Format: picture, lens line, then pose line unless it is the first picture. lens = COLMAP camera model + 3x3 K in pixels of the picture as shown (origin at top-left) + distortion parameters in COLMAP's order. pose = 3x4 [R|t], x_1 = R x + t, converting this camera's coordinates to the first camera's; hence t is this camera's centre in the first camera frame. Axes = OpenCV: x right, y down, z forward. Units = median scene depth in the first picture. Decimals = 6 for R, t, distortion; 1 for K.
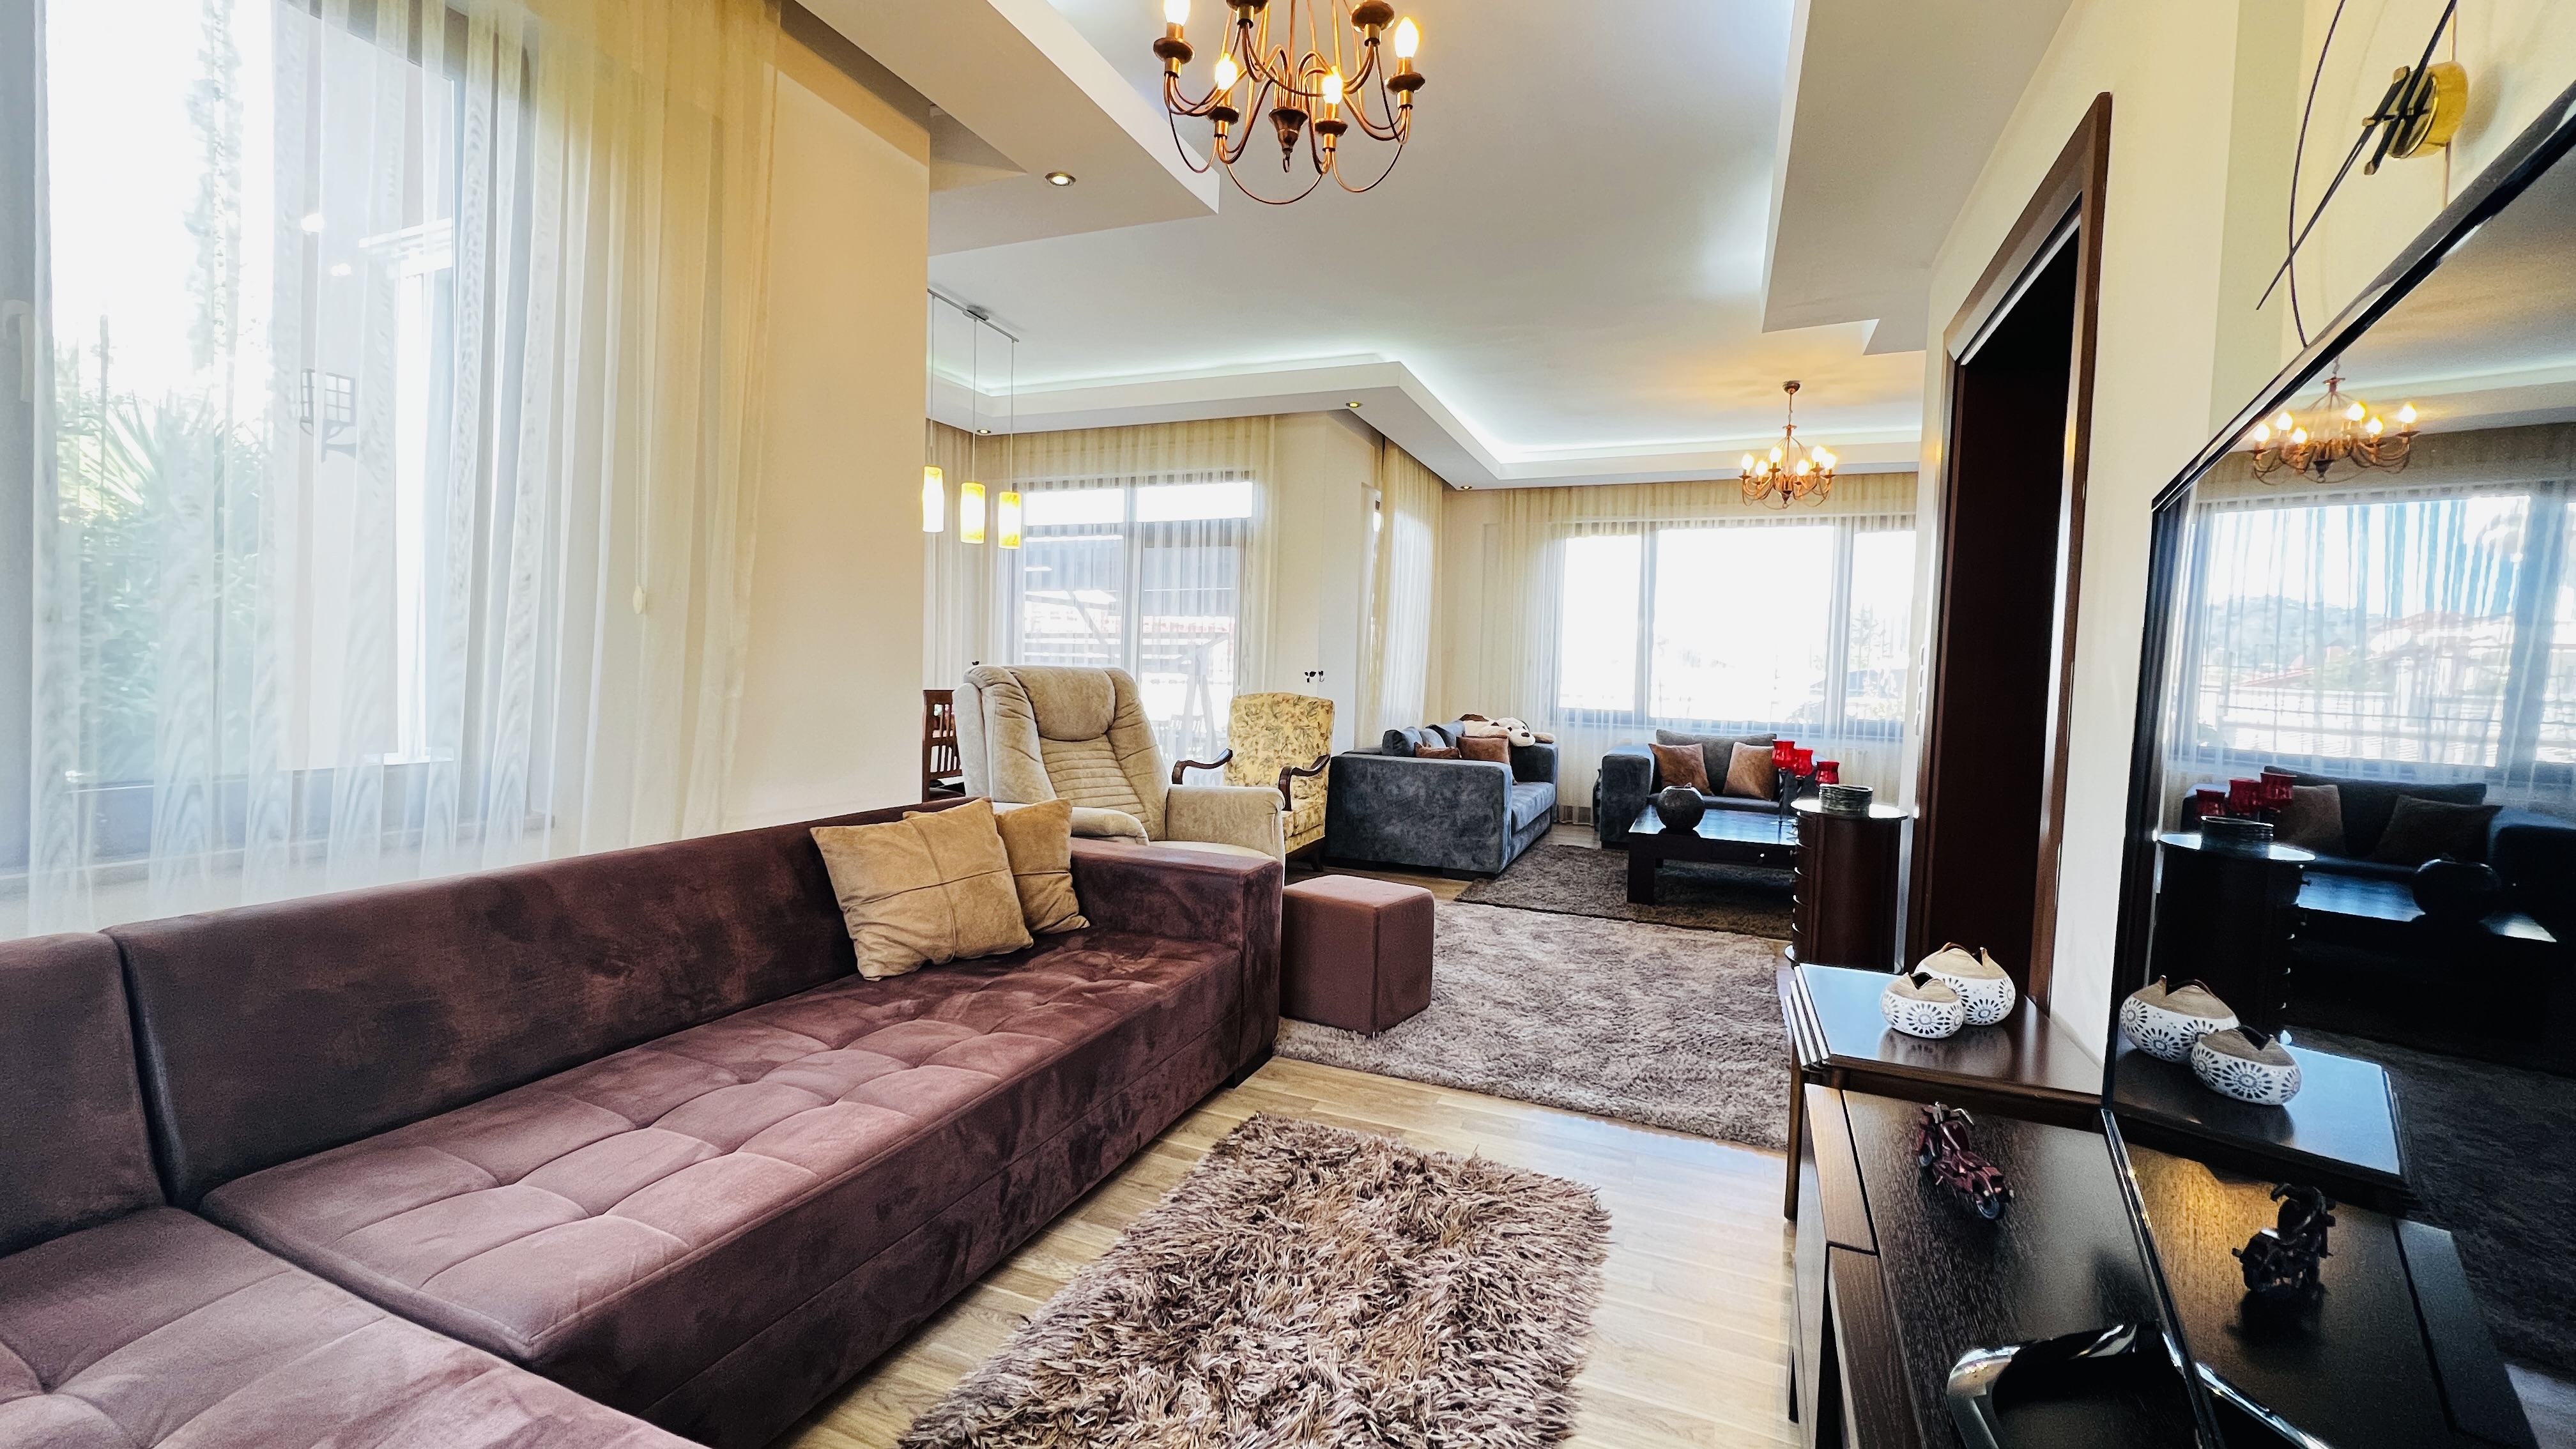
lens RADIAL K [[1031.2, 0, 1309.9], [0, 1031.2, 704.0], [0, 0, 1]] dist [-0.003285, 0.000584]
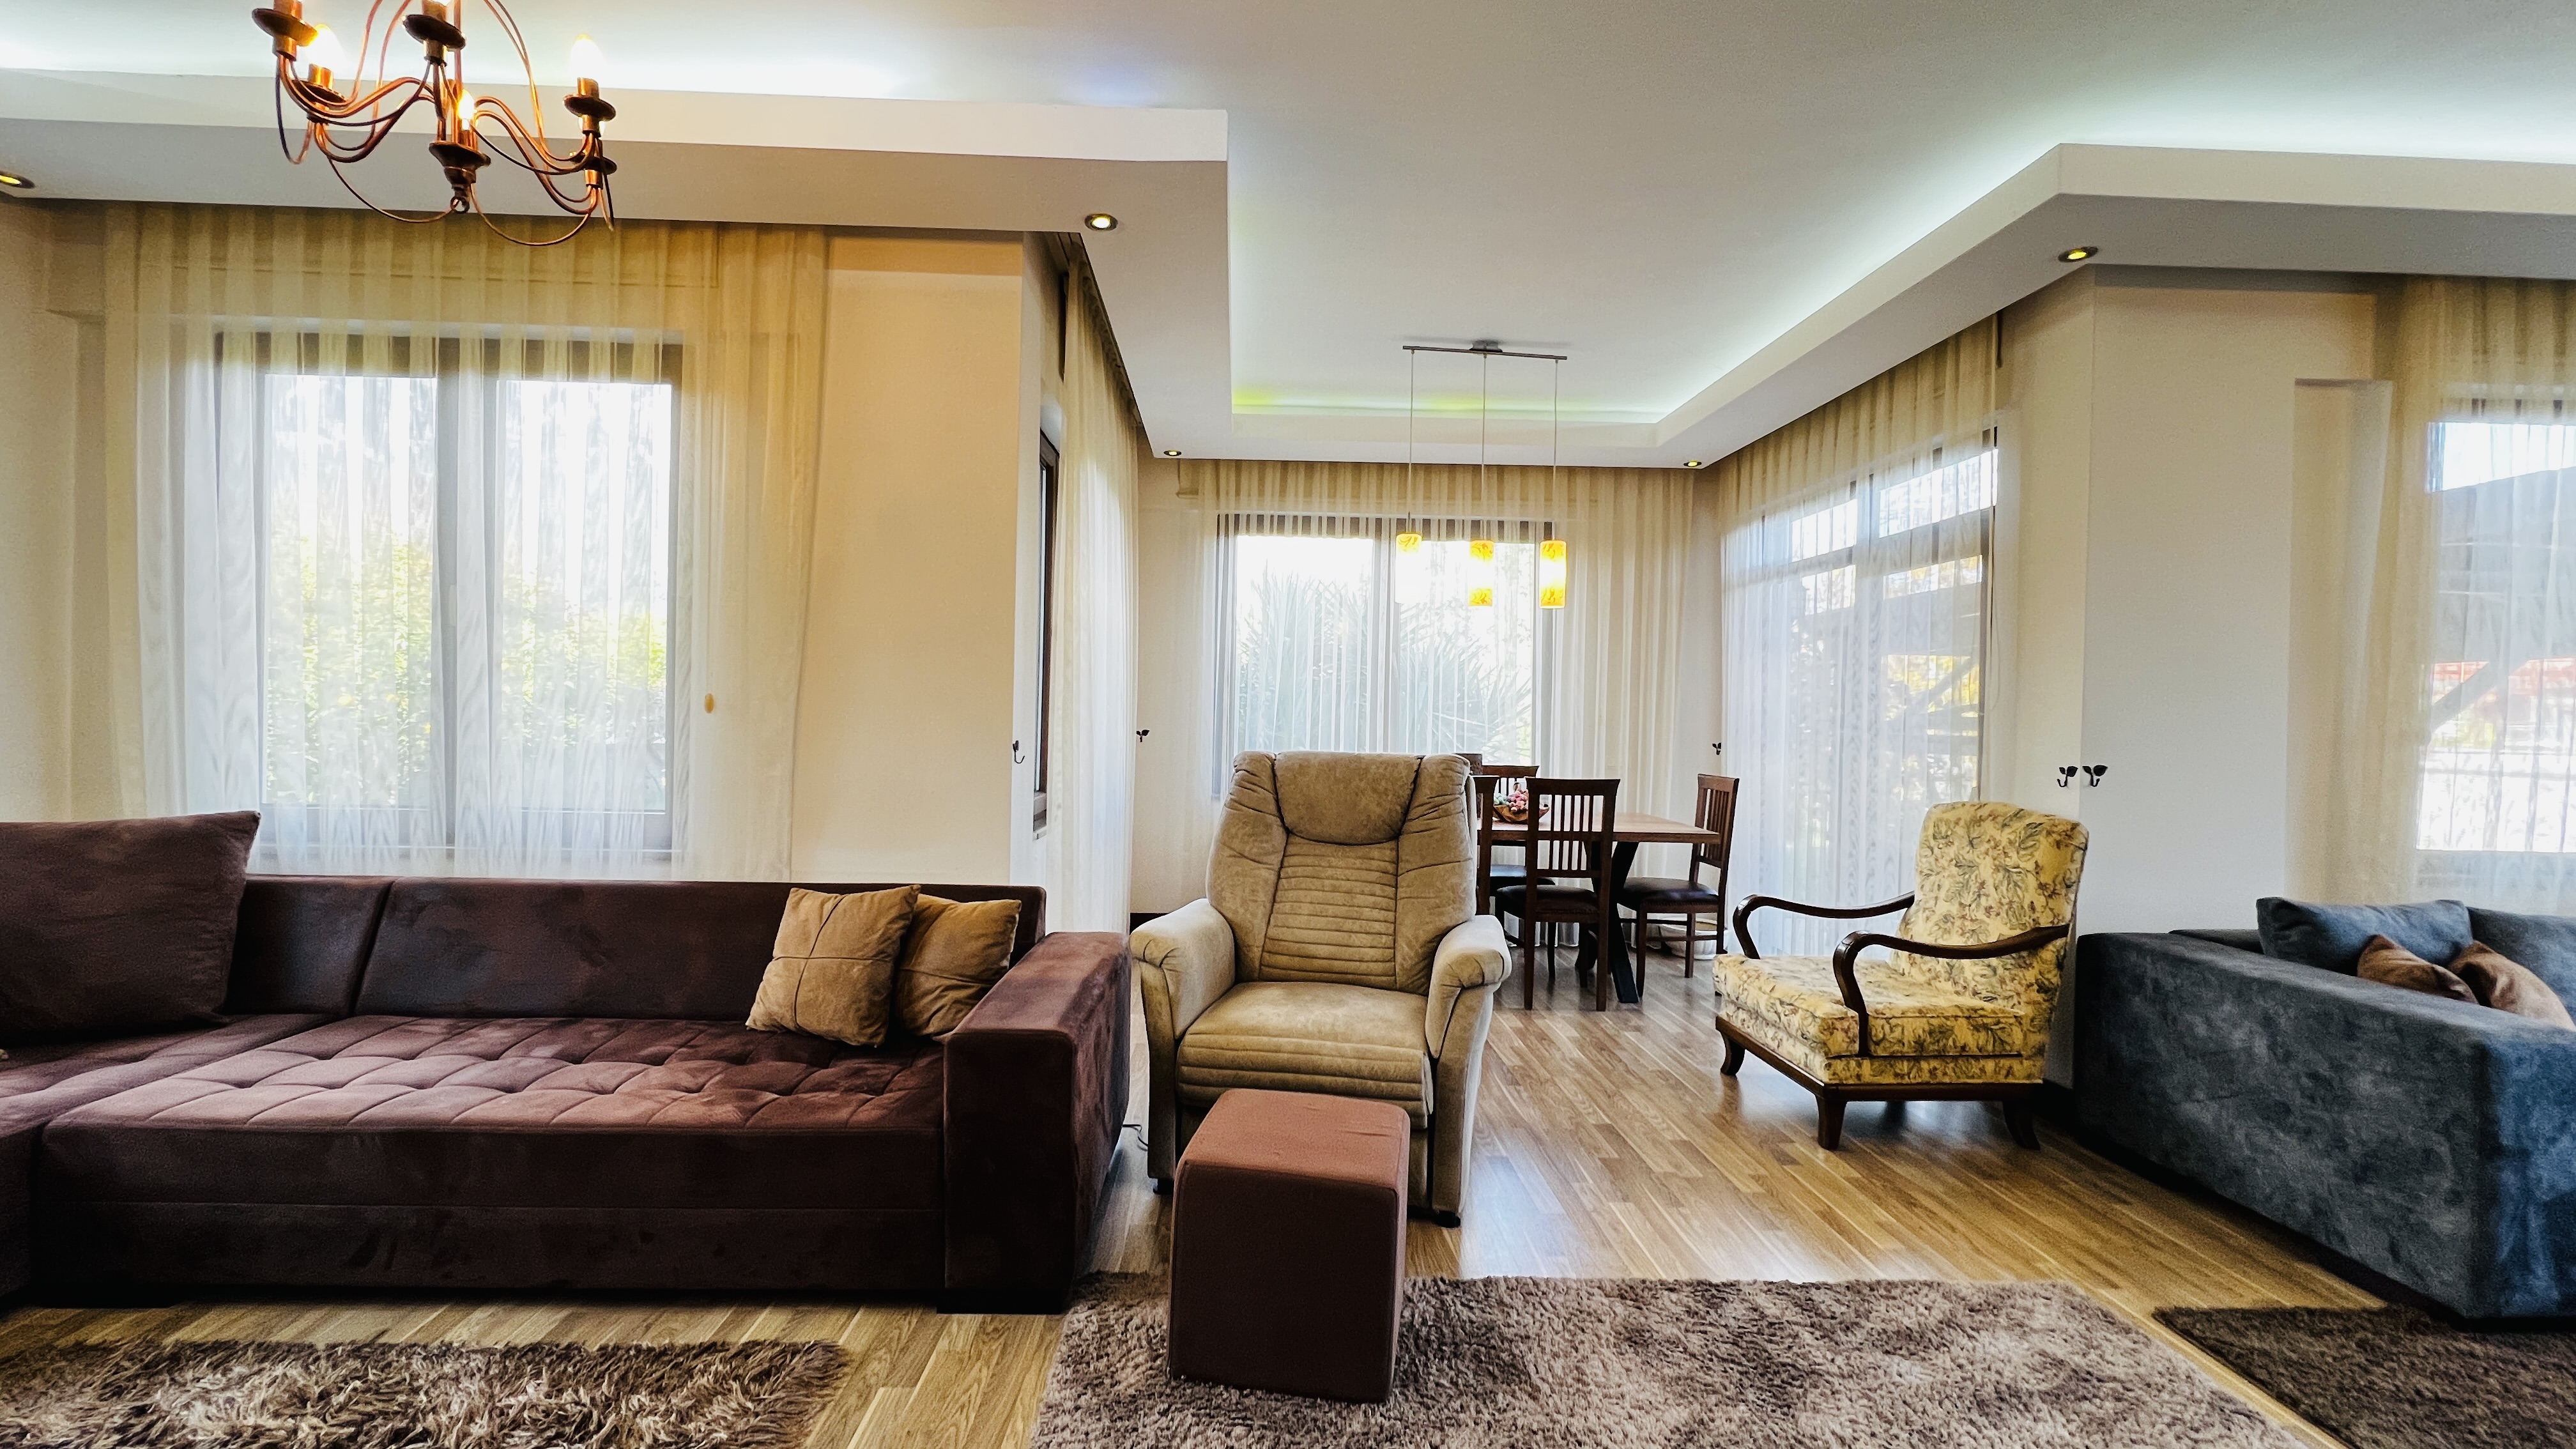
lens RADIAL K [[1031.2, 0, 1268.3], [0, 1031.2, 717.4], [0, 0, 1]] dist [-0.003285, 0.000584]
pose [[0.395024, -0.016144, -0.918529, 0.334200], [-0.038048, 0.998700, -0.033916, -0.023342], [0.917882, 0.048346, 0.393897, 0.412732]]
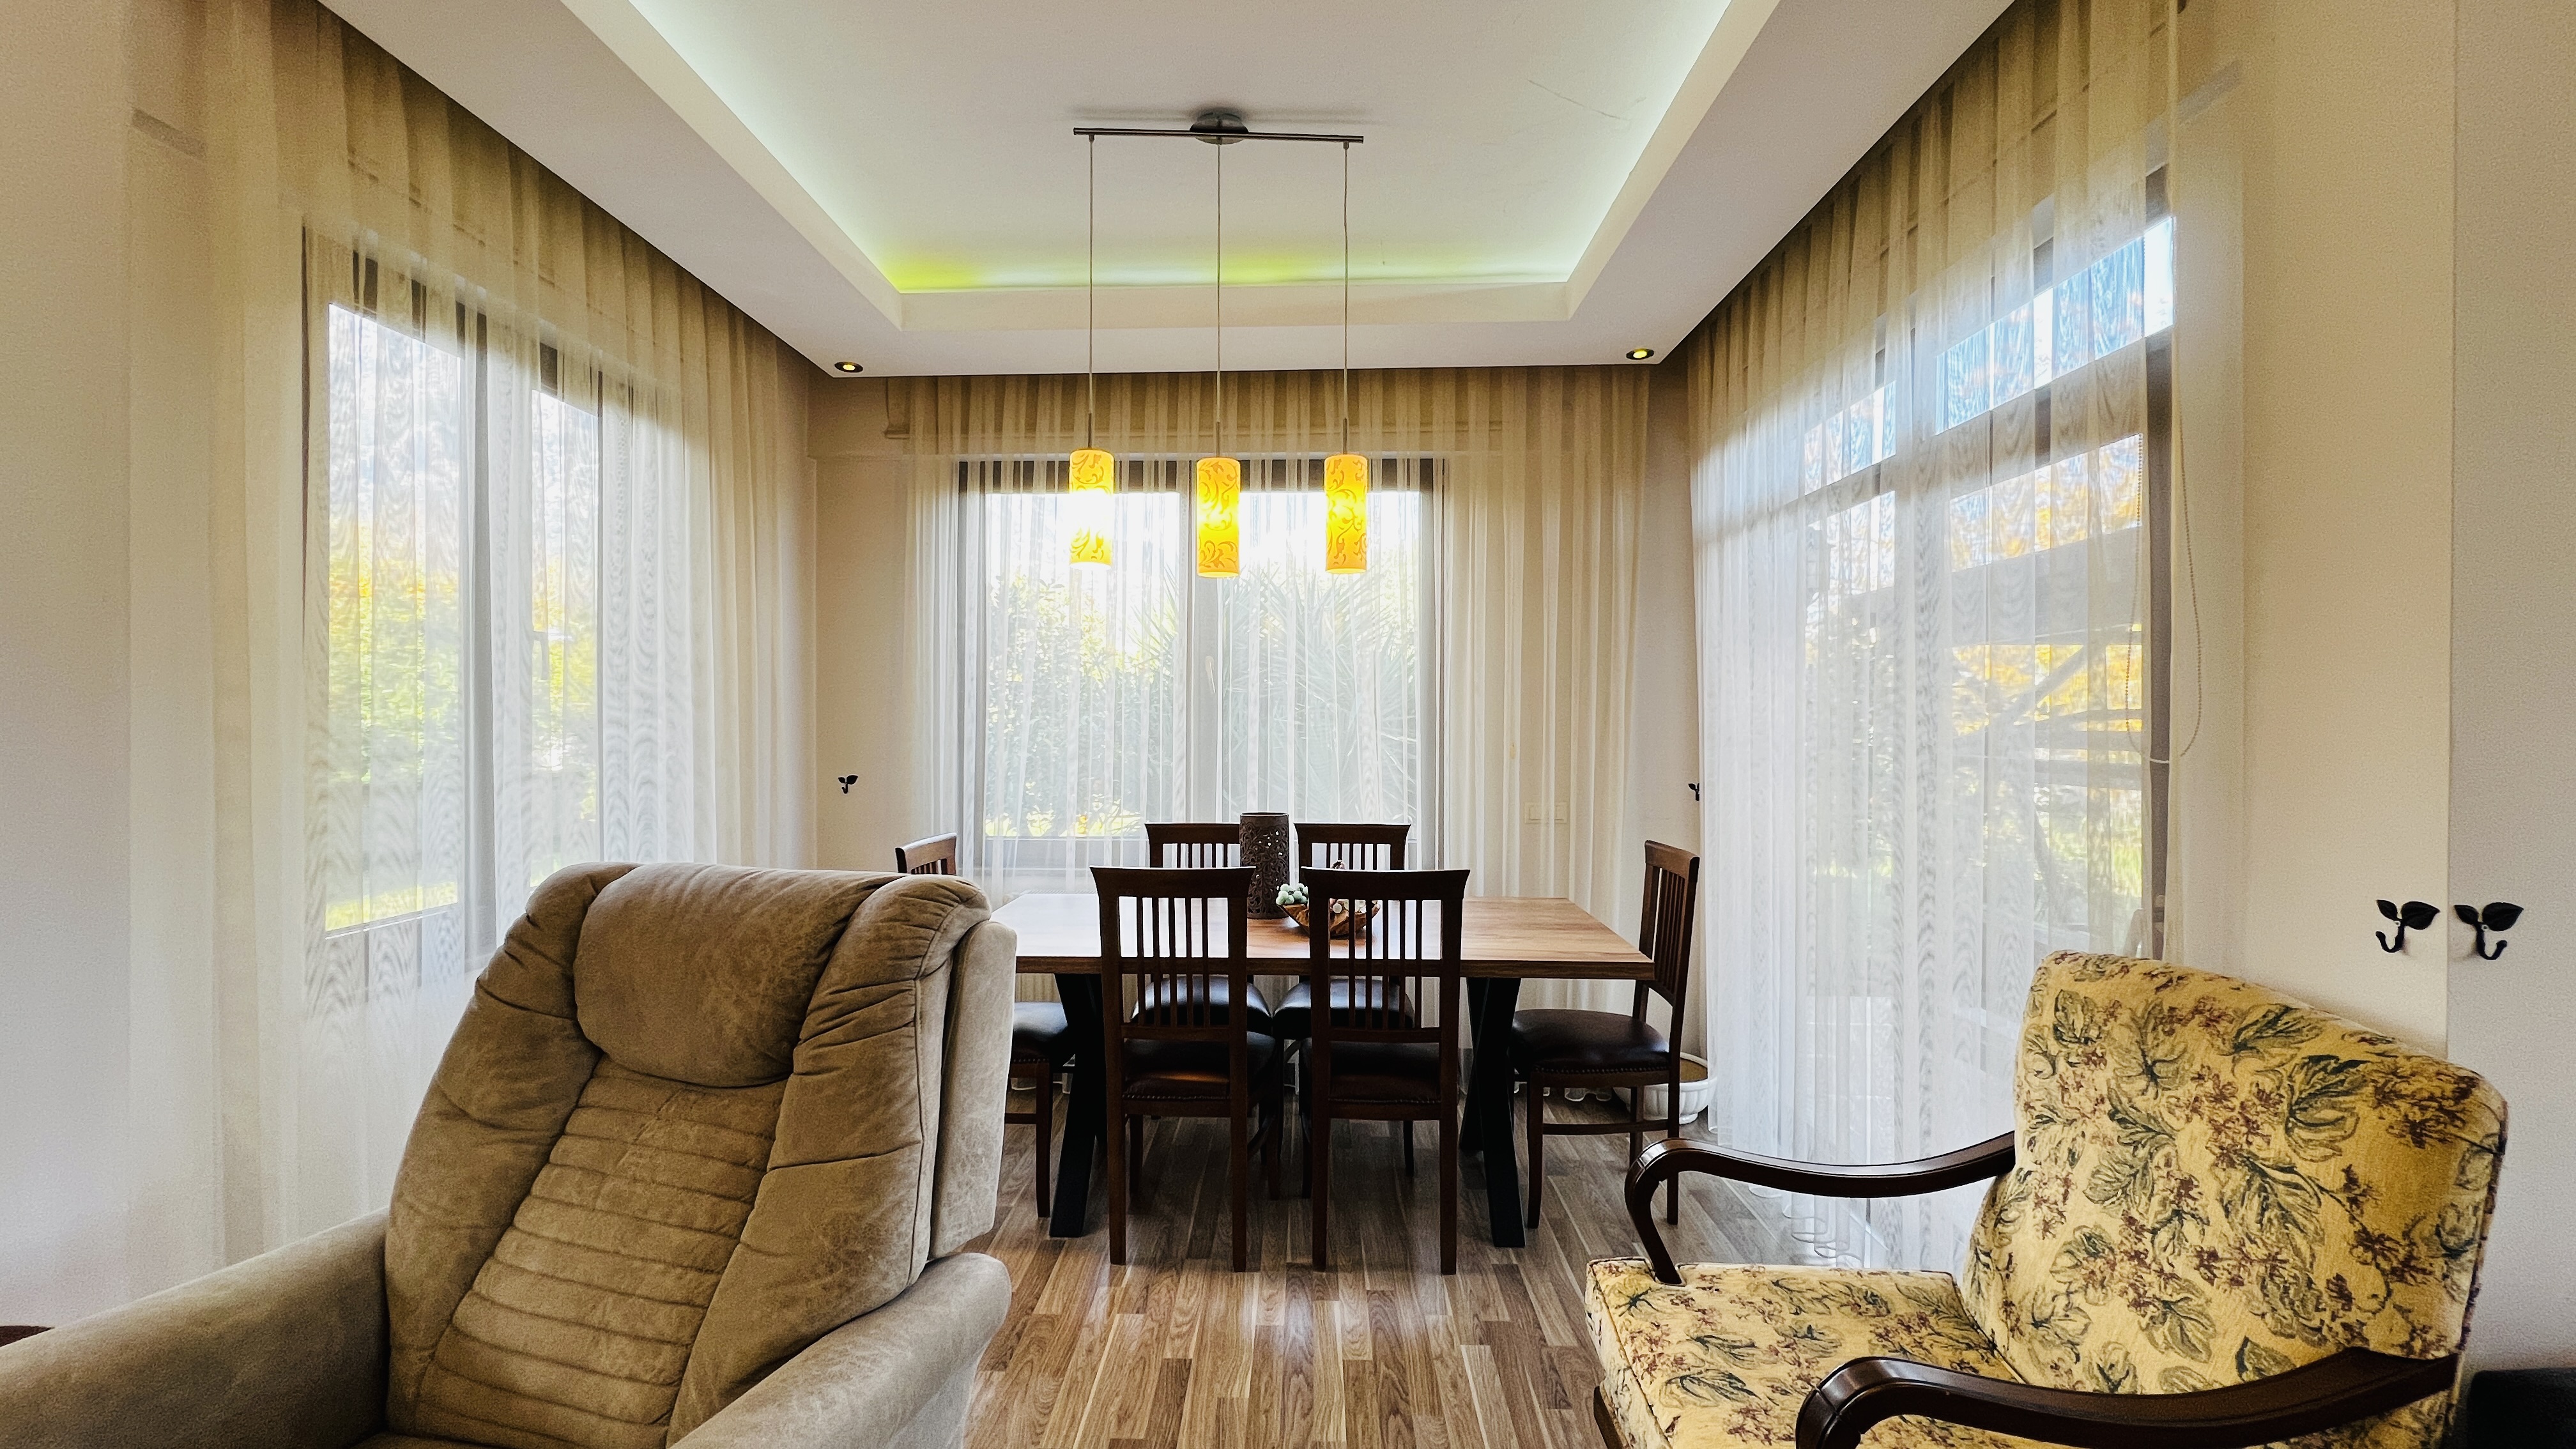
lens RADIAL K [[1031.2, 0, 1264.8], [0, 1031.2, 722.1], [0, 0, 1]] dist [-0.003285, 0.000584]
pose [[0.333777, -0.026085, -0.942291, 0.127088], [-0.023305, 0.999083, -0.035912, -0.056899], [0.942364, 0.033946, 0.332863, 0.712846]]
